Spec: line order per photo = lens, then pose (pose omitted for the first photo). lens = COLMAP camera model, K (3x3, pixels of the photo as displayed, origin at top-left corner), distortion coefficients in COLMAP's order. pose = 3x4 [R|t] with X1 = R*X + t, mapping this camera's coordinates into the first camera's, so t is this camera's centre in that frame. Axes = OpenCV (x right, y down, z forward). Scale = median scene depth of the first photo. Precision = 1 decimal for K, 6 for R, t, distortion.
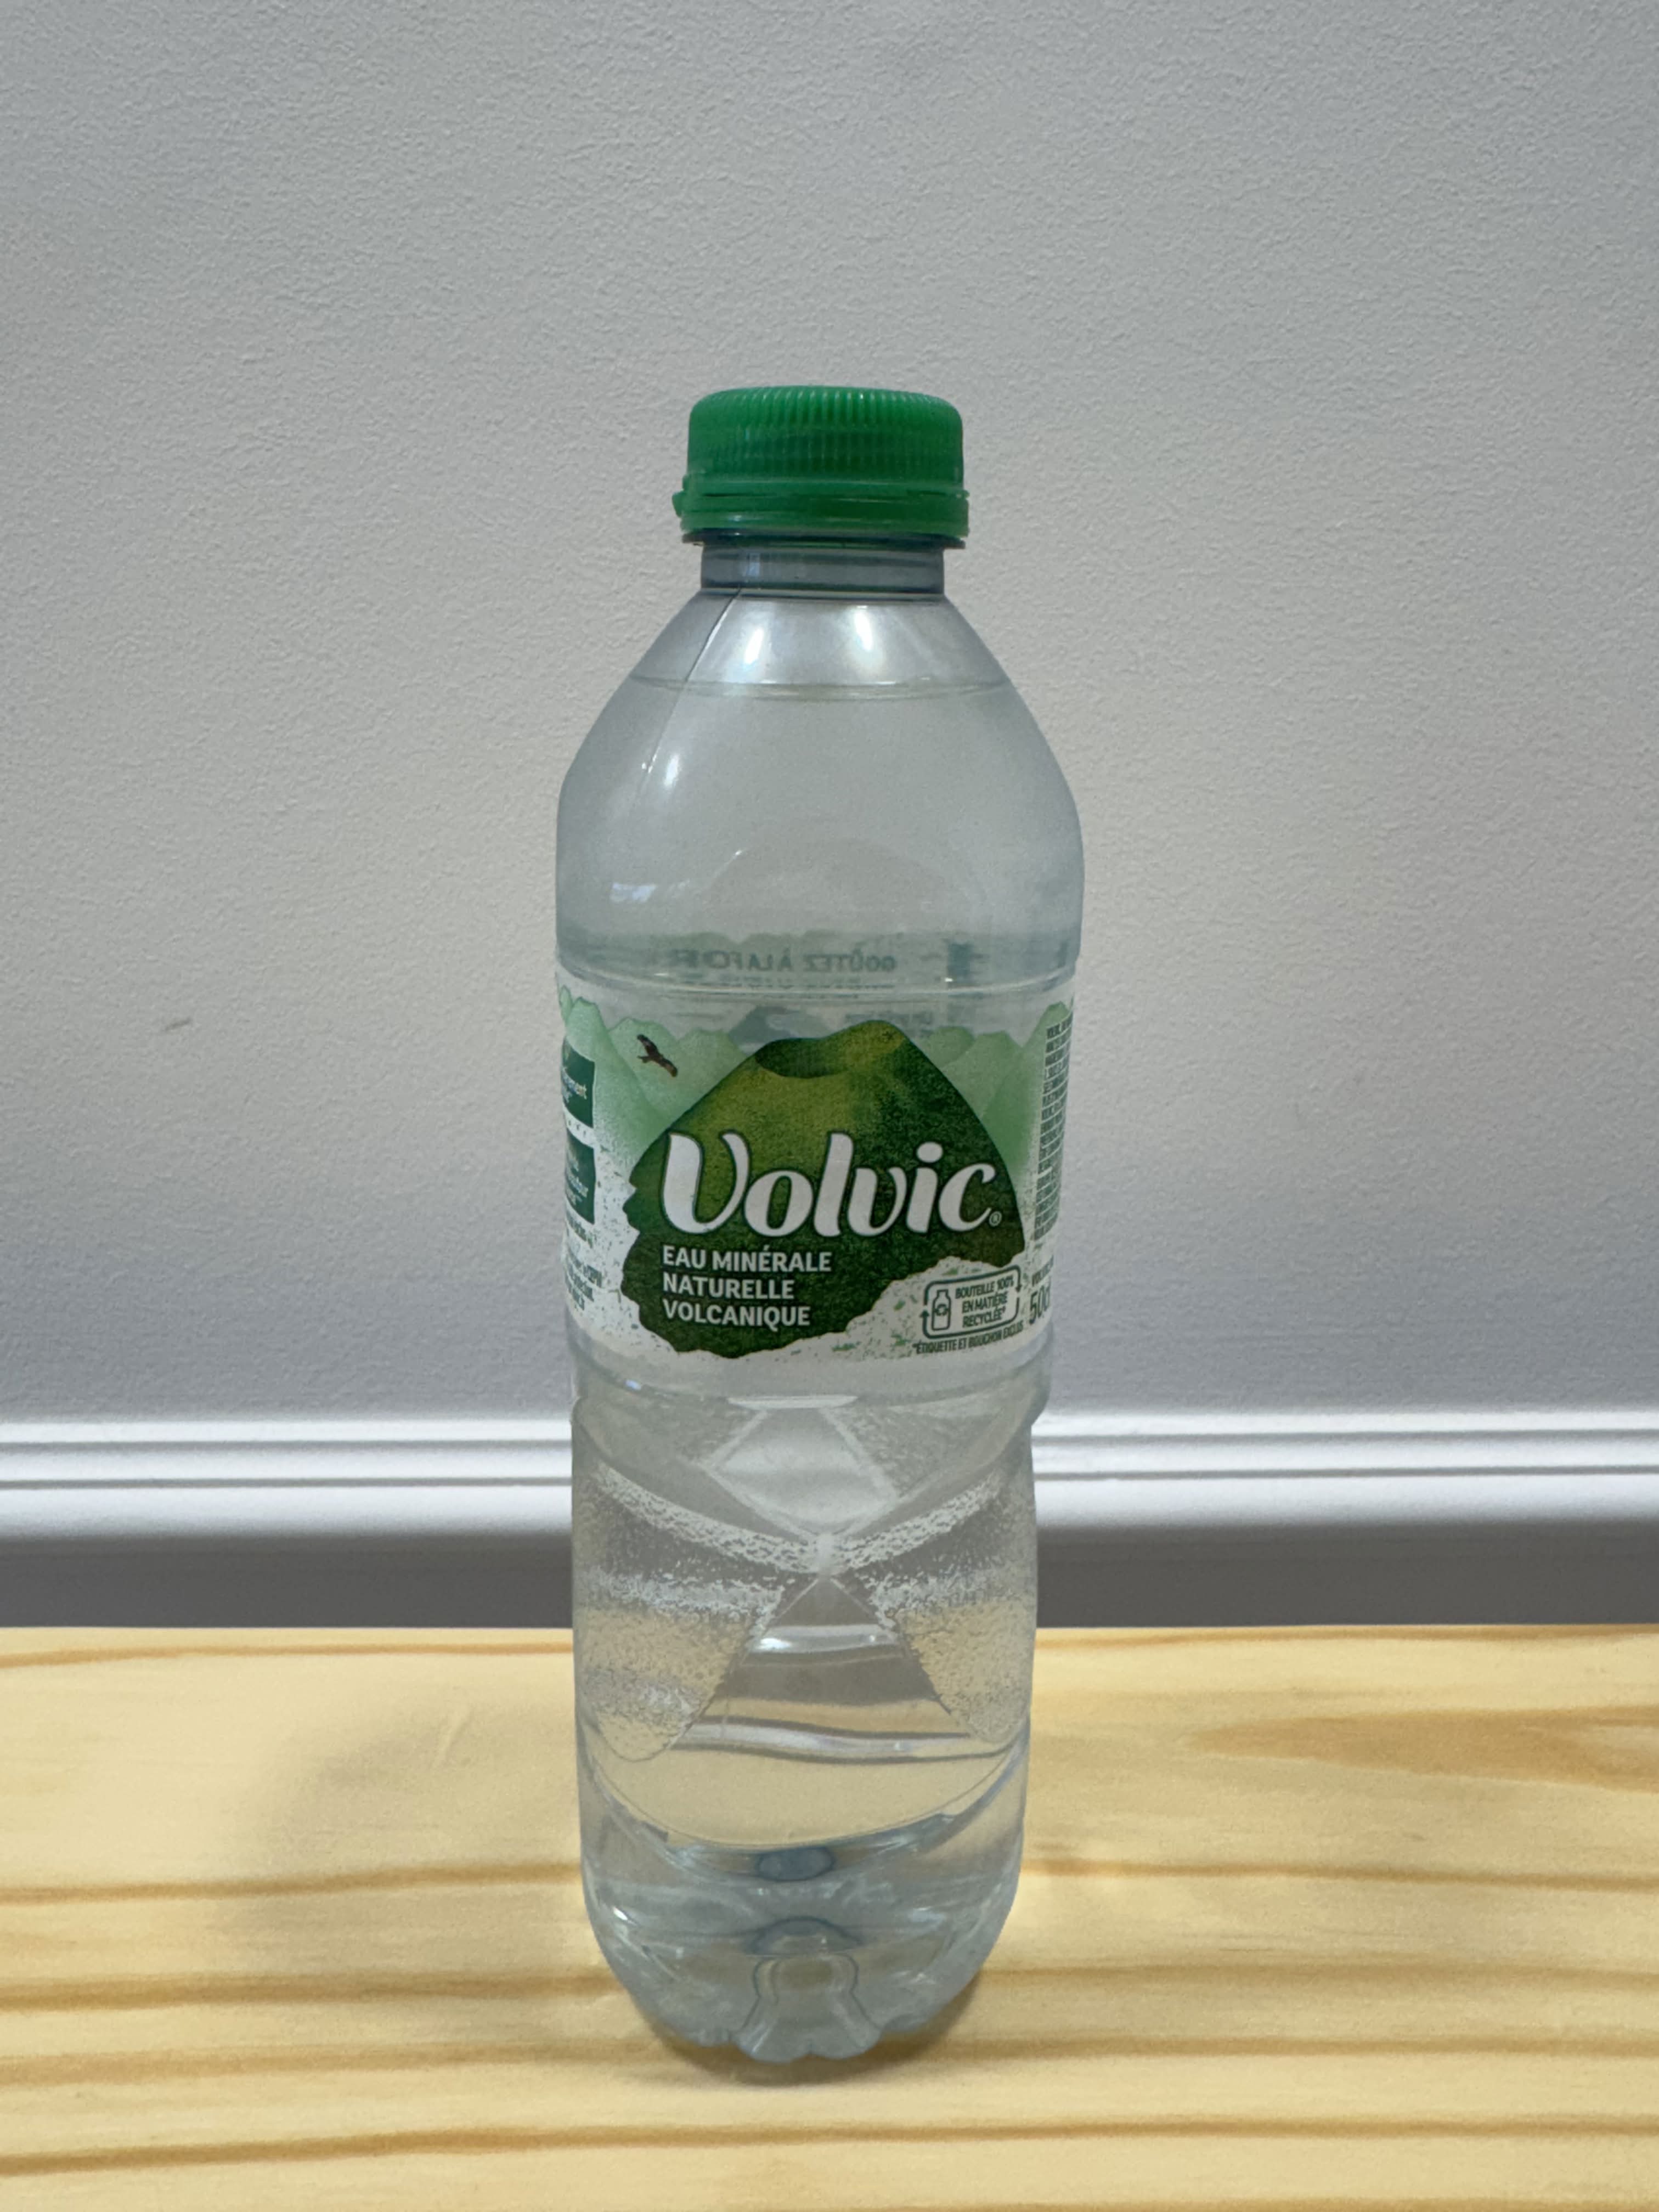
lens RADIAL K [[1540.2, 0, 832.2], [0, 1540.2, 1008.1], [0, 0, 1]] dist [-0.024255, 0.035602]
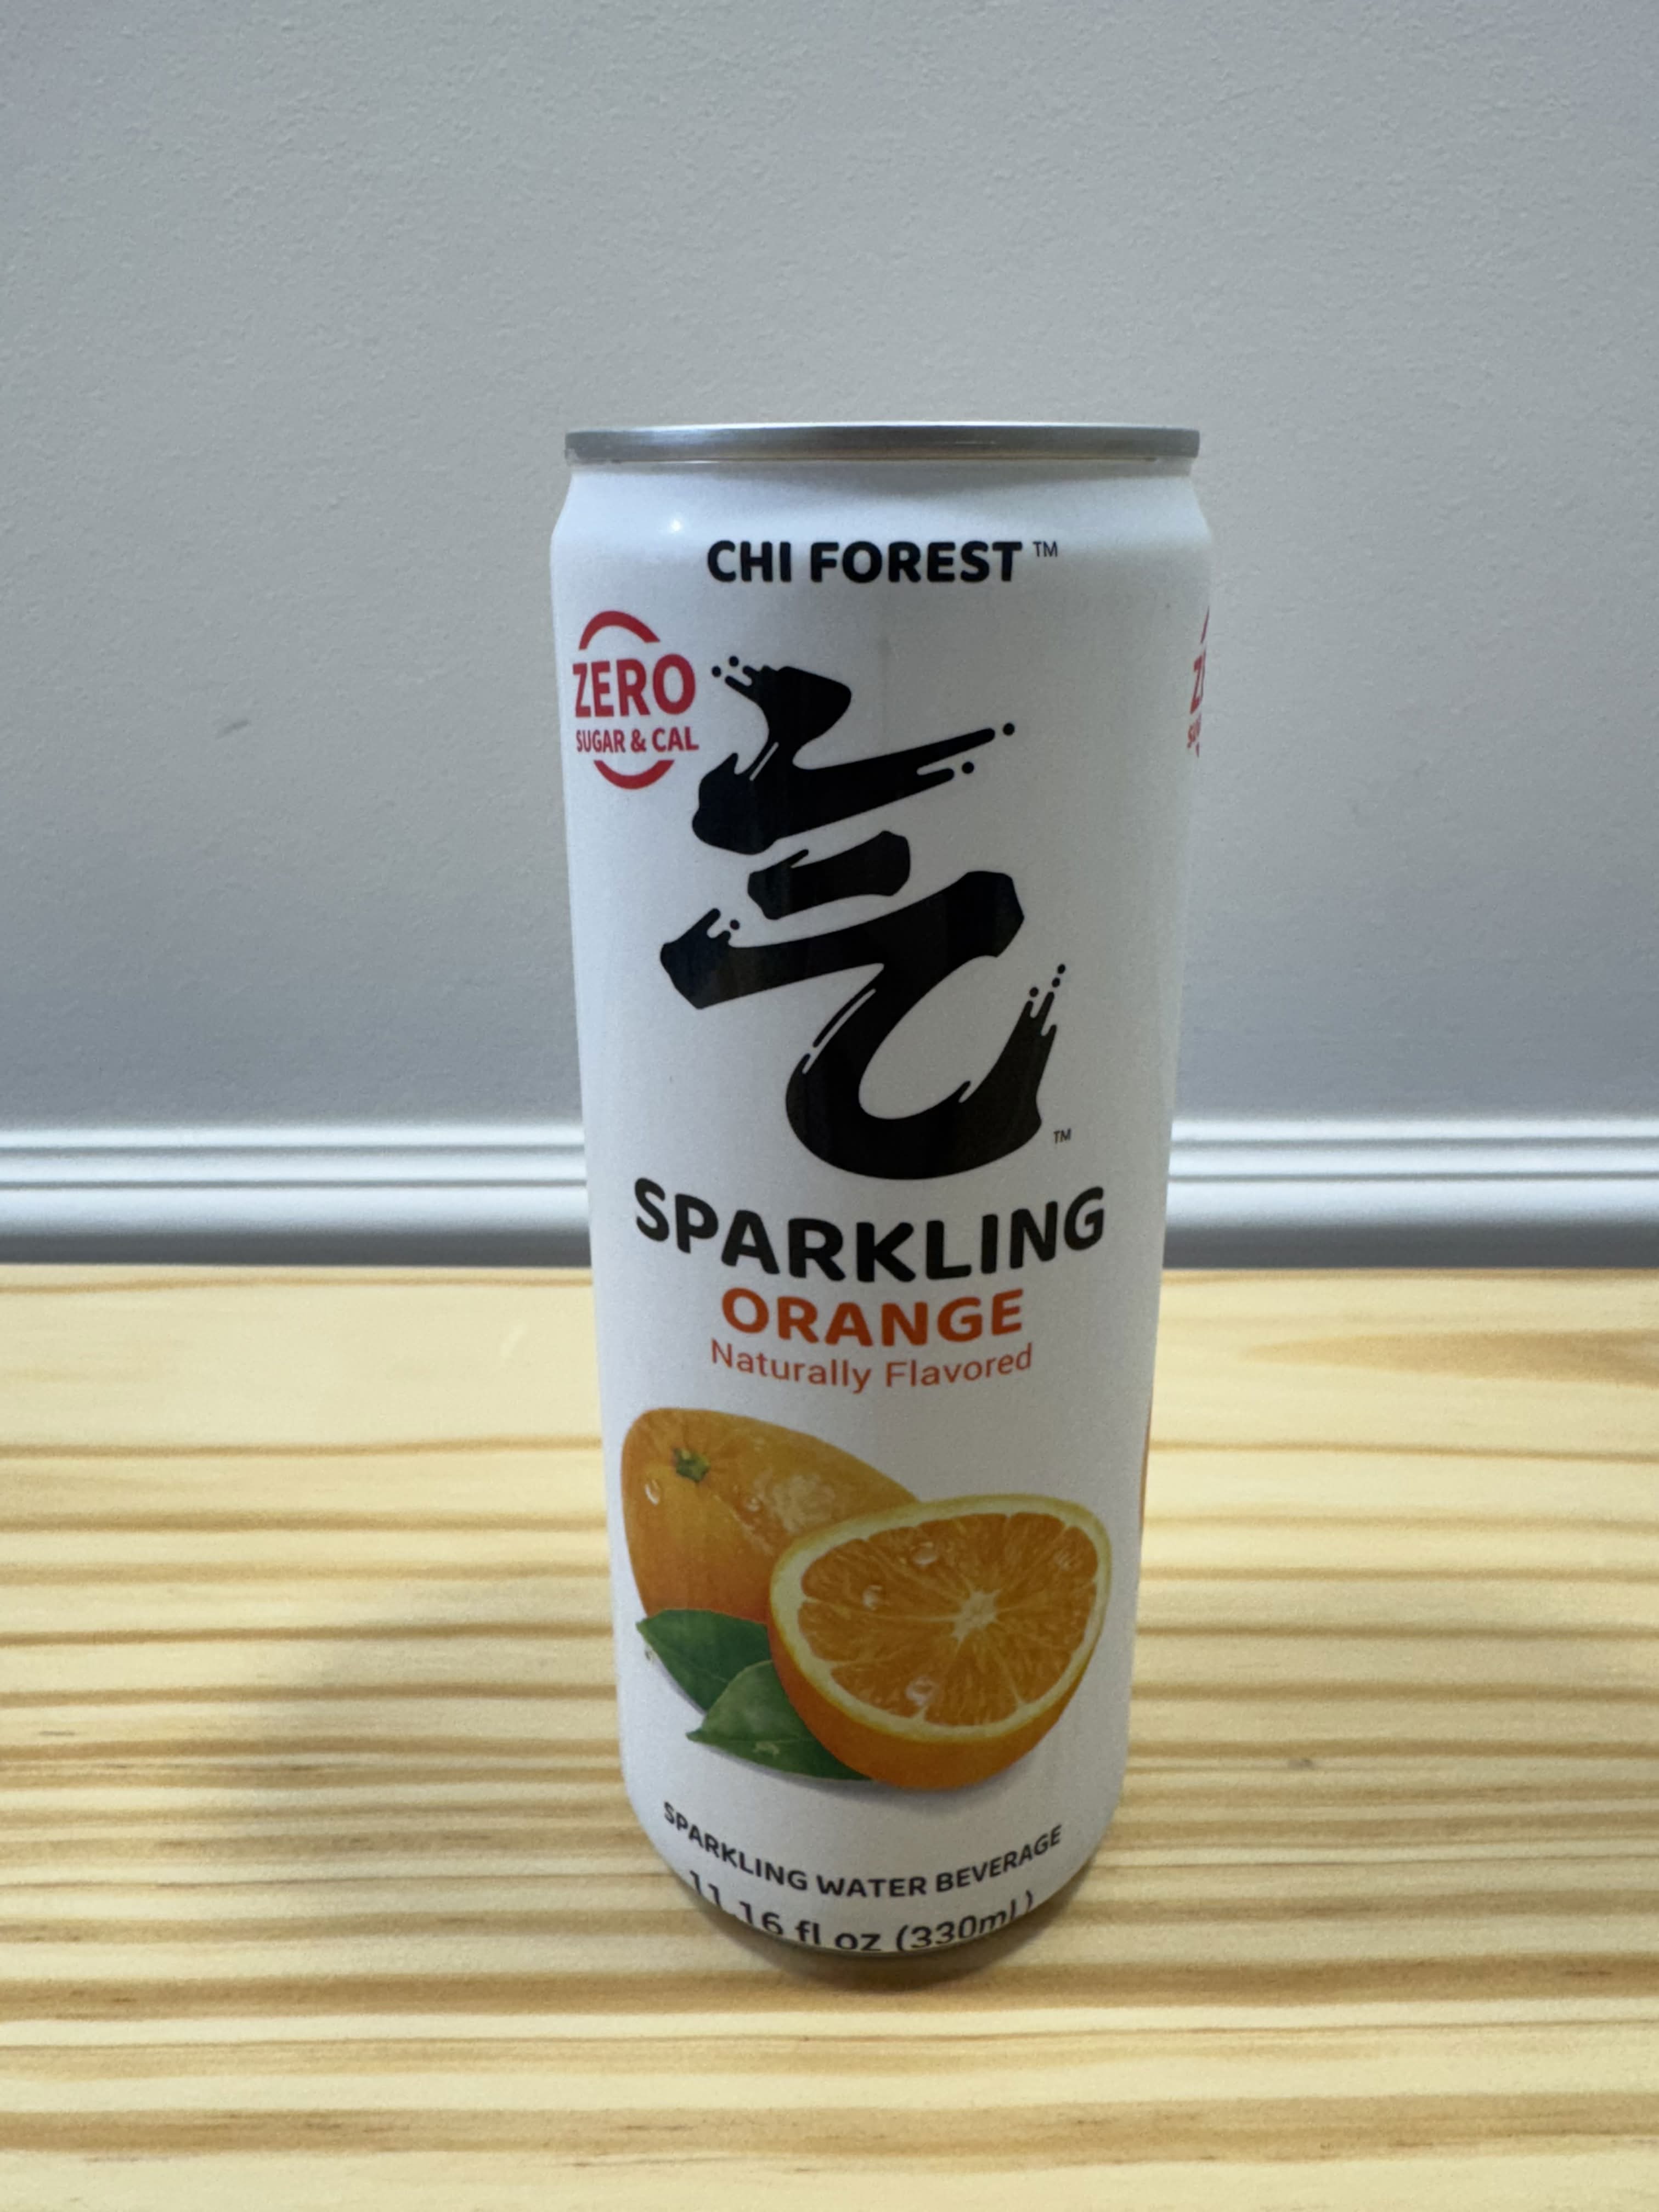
lens RADIAL K [[1540.2, 0, 832.2], [0, 1540.2, 1008.1], [0, 0, 1]] dist [-0.024255, 0.035602]
pose [[0.999188, -0.007380, -0.039612, 0.005834], [0.009288, 0.998794, 0.048213, 0.162876], [0.039208, -0.048542, 0.998051, -0.006605]]
